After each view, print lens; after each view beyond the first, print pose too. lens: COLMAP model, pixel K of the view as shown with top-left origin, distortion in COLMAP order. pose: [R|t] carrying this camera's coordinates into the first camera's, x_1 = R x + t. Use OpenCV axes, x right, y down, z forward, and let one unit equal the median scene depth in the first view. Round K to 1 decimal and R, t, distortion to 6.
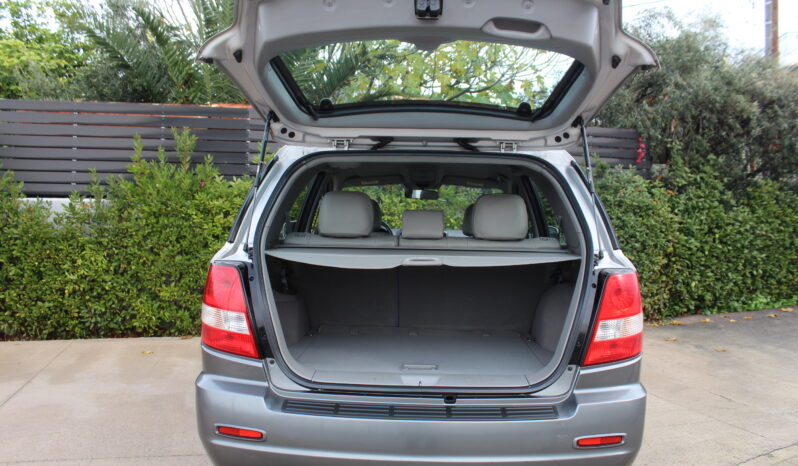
lens RADIAL K [[668.4, 0, 399.0], [0, 668.4, 233.0], [0, 0, 1]] dist [-0.172973, 0.169962]
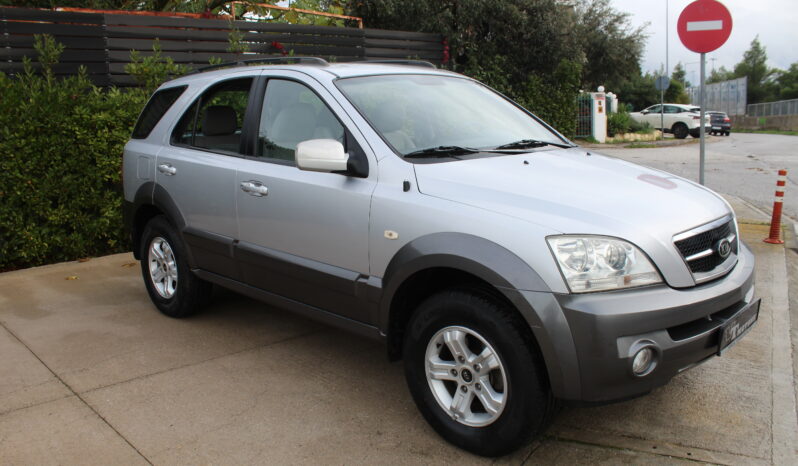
lens RADIAL K [[668.4, 0, 399.0], [0, 668.4, 233.0], [0, 0, 1]] dist [-0.172973, 0.169962]
pose [[0.887296, -0.125499, 0.443797, -0.325740], [0.057165, 0.984771, 0.164188, -0.008482], [-0.457644, -0.120314, 0.880958, -0.039927]]
